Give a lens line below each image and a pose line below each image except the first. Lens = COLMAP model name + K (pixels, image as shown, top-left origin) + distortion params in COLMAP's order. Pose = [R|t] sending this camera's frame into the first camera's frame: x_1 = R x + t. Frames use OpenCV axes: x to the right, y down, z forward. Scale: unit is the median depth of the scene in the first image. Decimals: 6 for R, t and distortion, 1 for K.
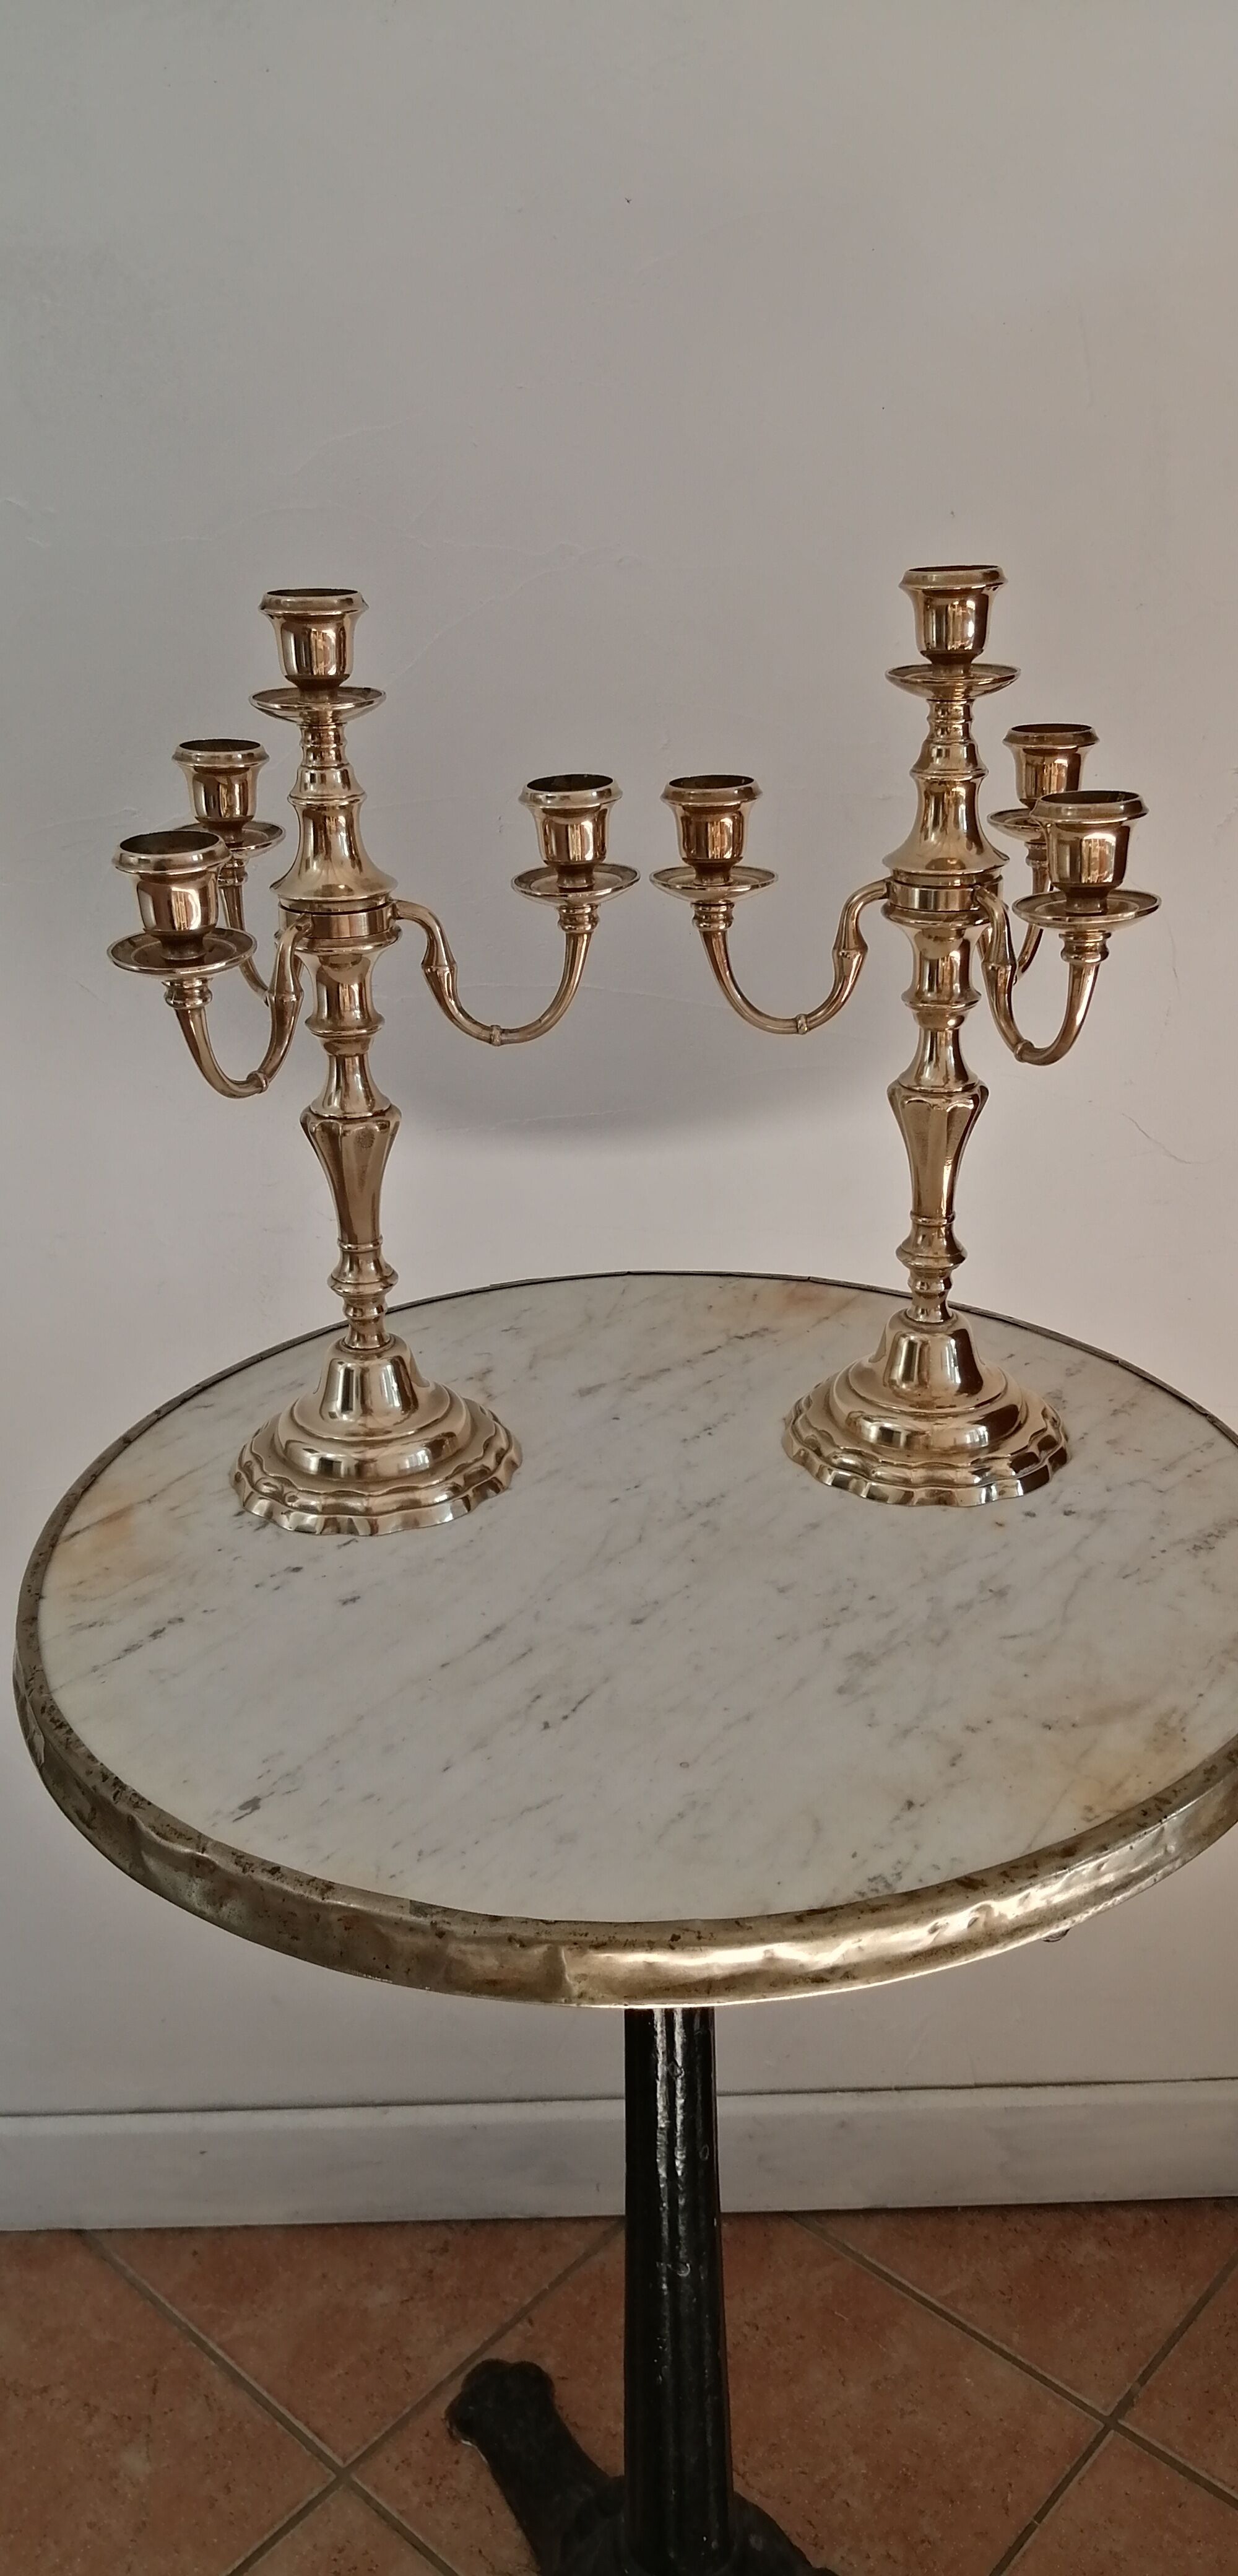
lens RADIAL K [[2083.2, 0, 600.4], [0, 2083.2, 1292.0], [0, 0, 1]] dist [0.042440, -0.144546]
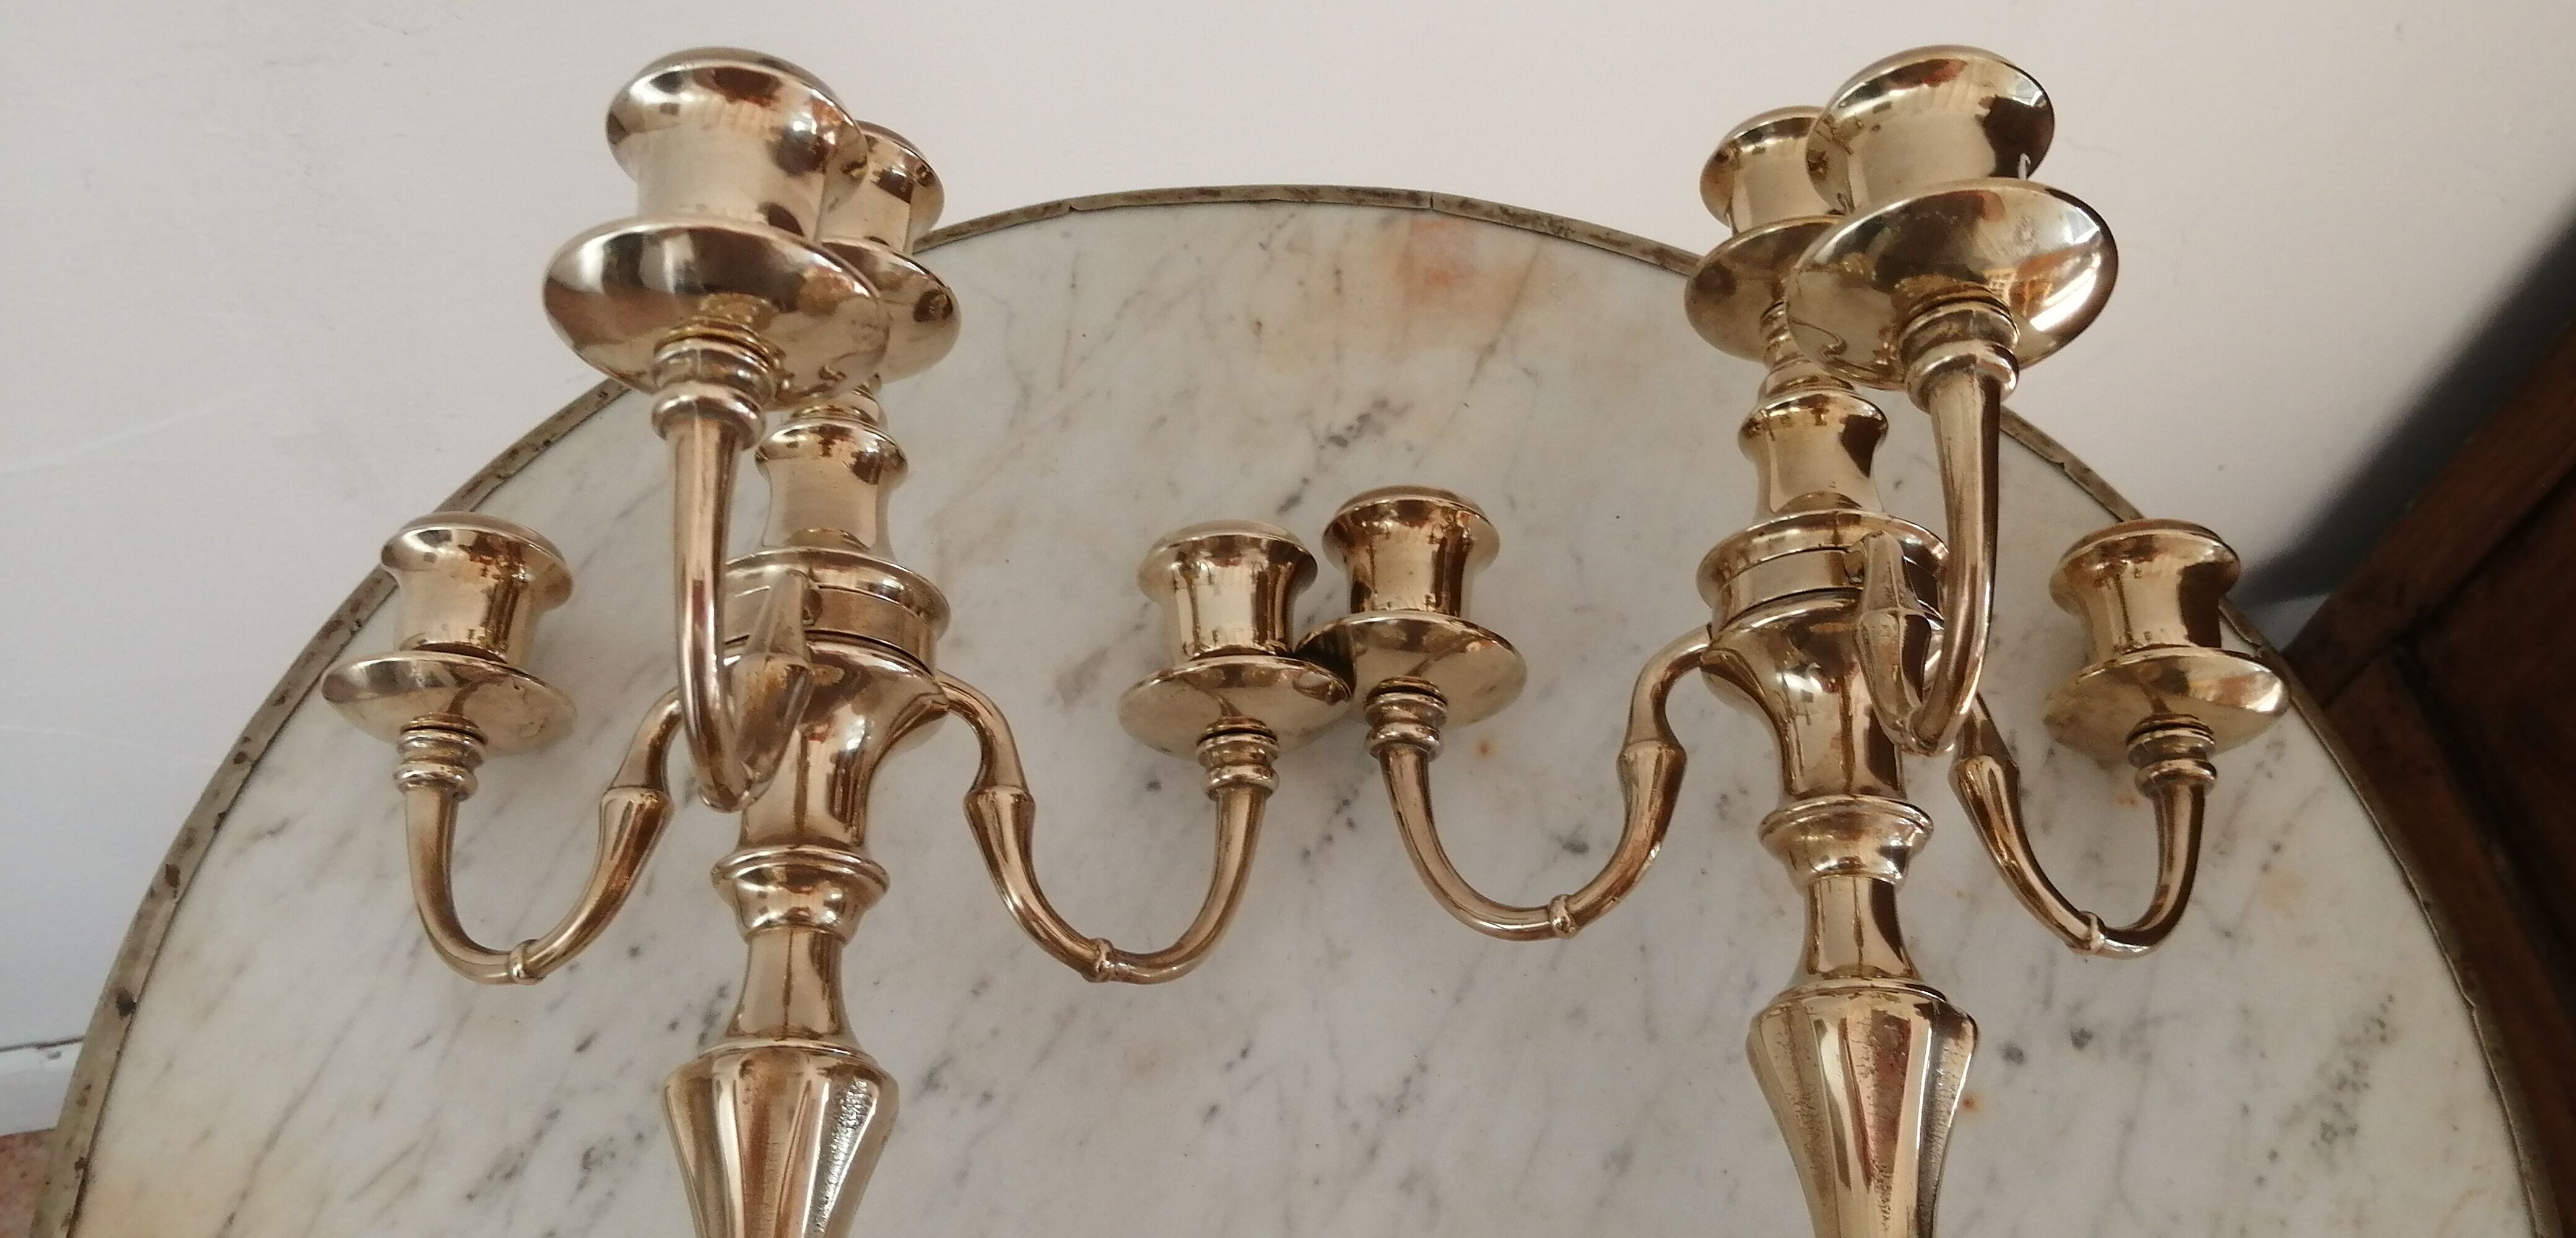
lens RADIAL K [[2083.2, 0, 1261.6], [0, 2083.2, 604.0], [0, 0, 1]] dist [0.042440, -0.144546]
pose [[0.978151, -0.143051, 0.150857, -0.040407], [0.022449, 0.794065, 0.607418, -0.309411], [-0.206682, -0.590760, 0.779926, 0.714595]]
